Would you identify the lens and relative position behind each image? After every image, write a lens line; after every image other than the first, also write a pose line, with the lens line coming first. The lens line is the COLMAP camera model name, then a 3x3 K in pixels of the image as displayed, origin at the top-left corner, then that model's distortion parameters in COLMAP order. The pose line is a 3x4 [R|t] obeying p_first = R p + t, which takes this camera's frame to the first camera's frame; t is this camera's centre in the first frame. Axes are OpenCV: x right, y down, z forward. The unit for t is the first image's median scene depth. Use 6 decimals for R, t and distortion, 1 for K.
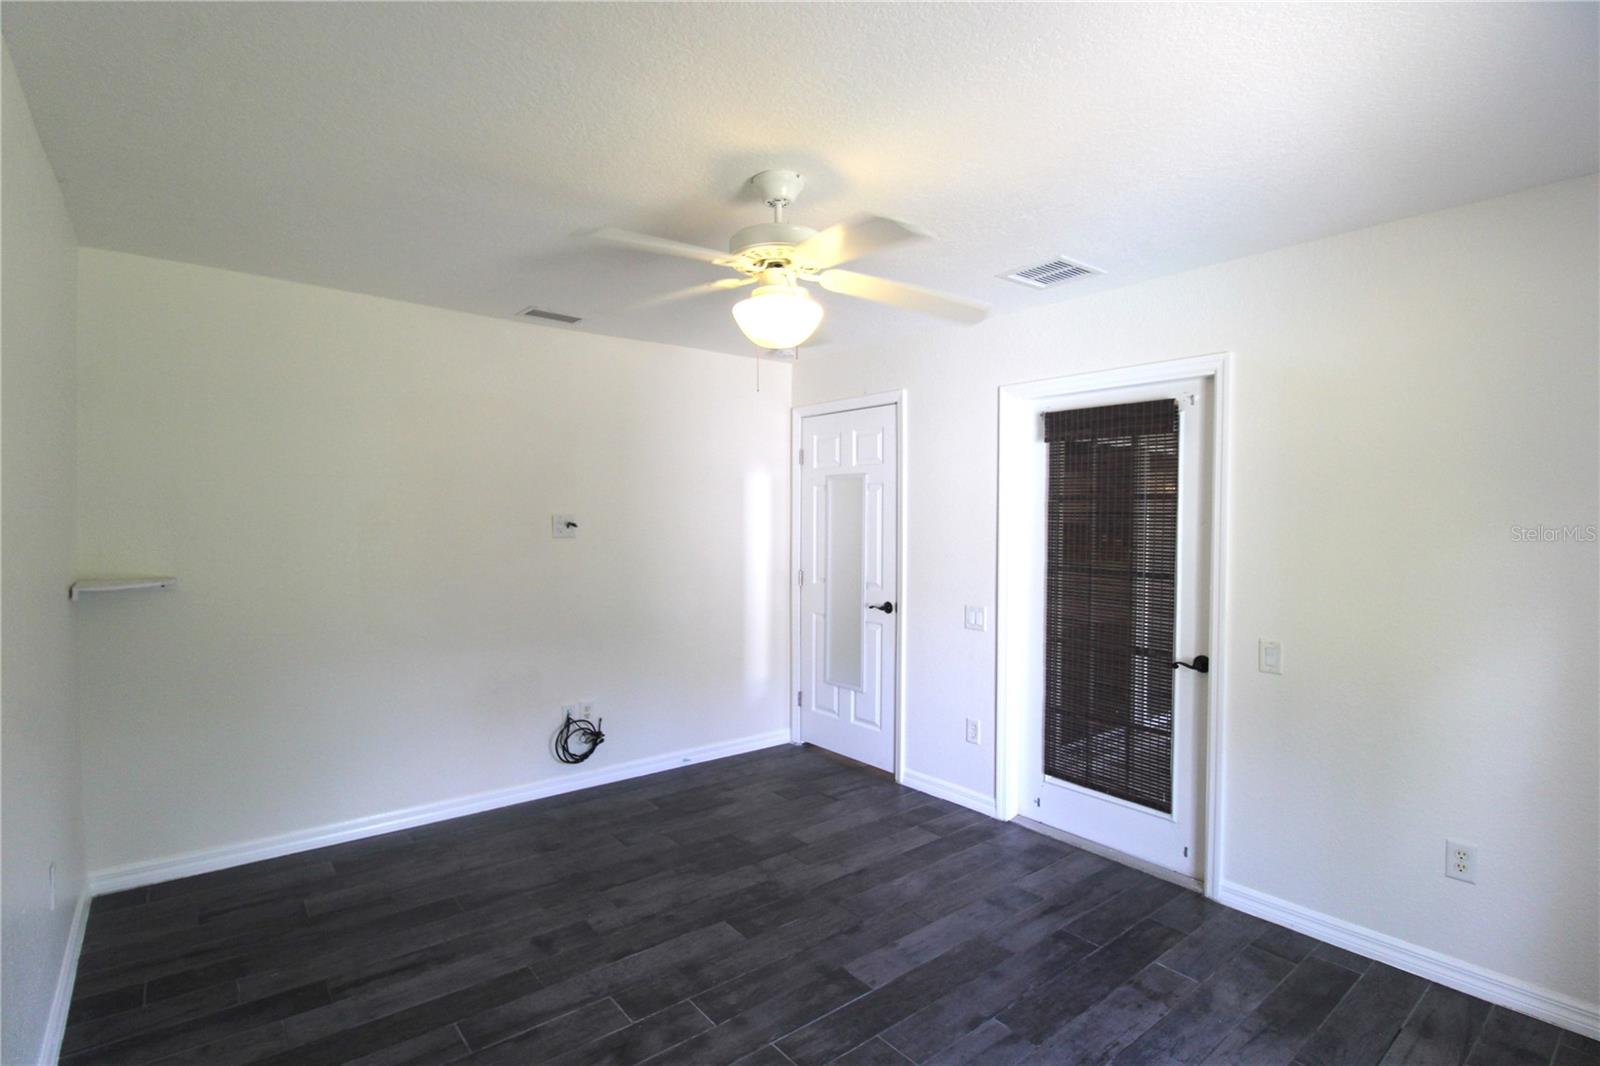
lens RADIAL K [[751.0, 0, 794.2], [0, 751.0, 523.8], [0, 0, 1]] dist [-0.011634, -0.002607]
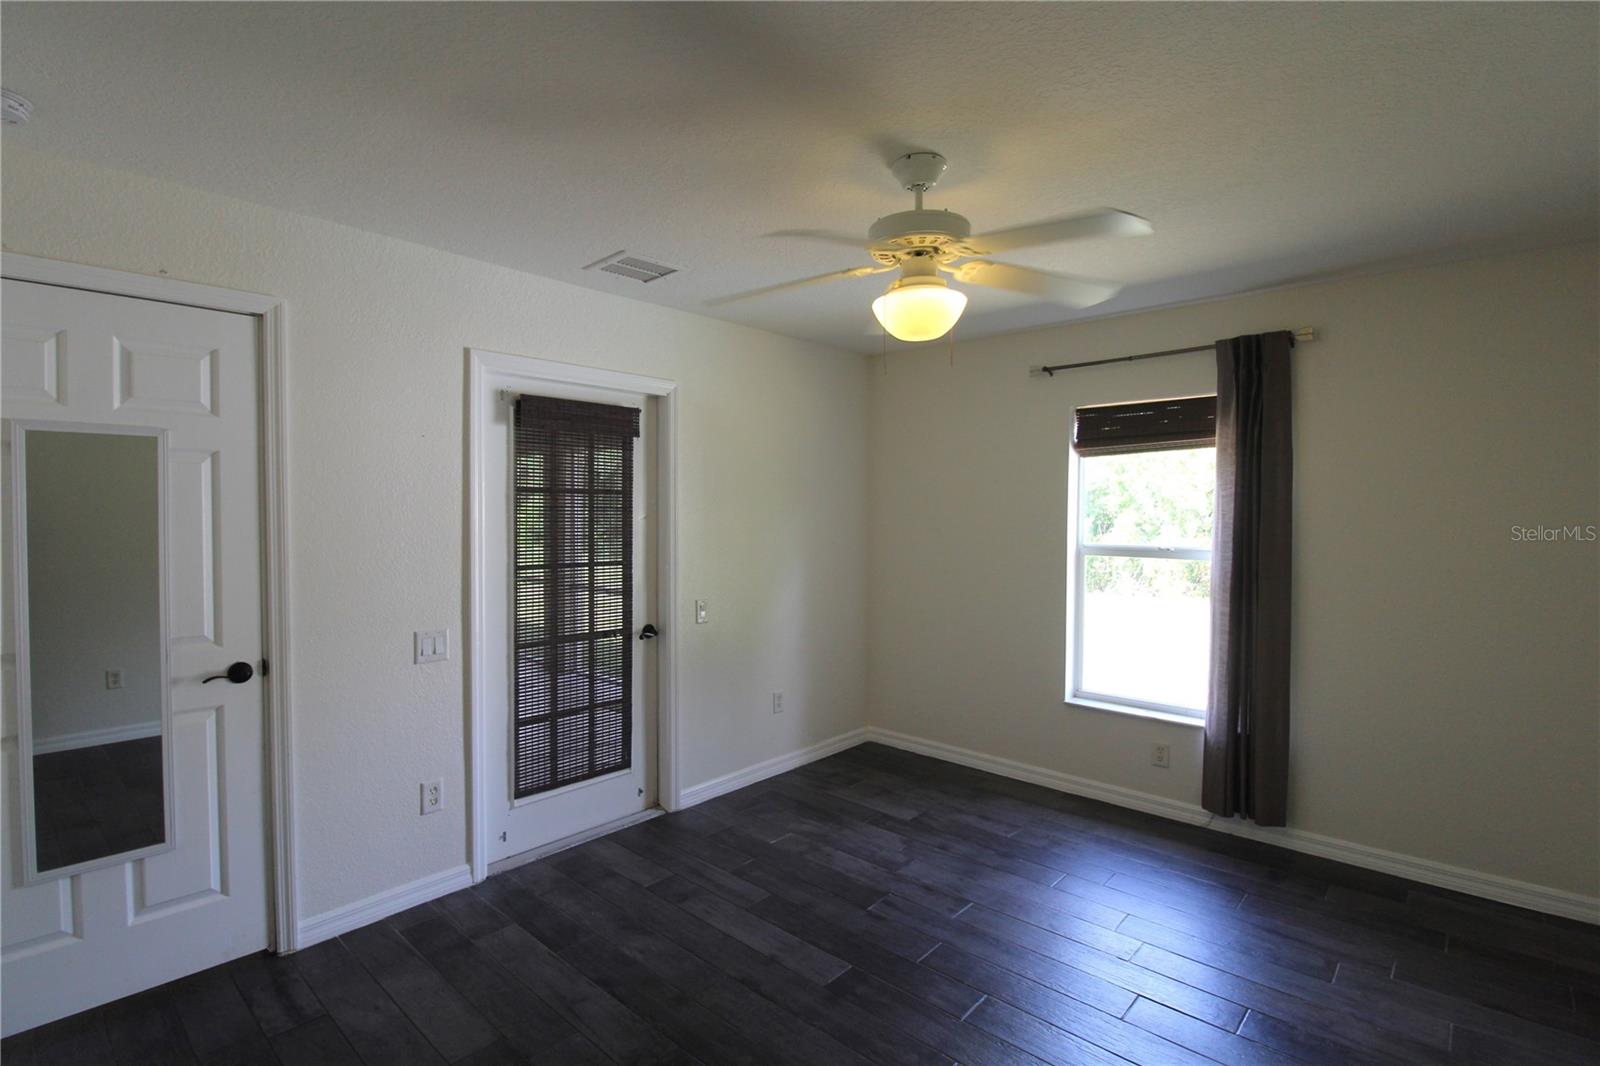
lens RADIAL K [[751.0, 0, 793.4], [0, 751.0, 520.9], [0, 0, 1]] dist [-0.011634, -0.002607]
pose [[-0.139157, -0.020500, 0.990058, -0.627852], [0.008298, 0.999726, 0.021866, -0.015002], [-0.990236, 0.011258, -0.138949, 0.848902]]
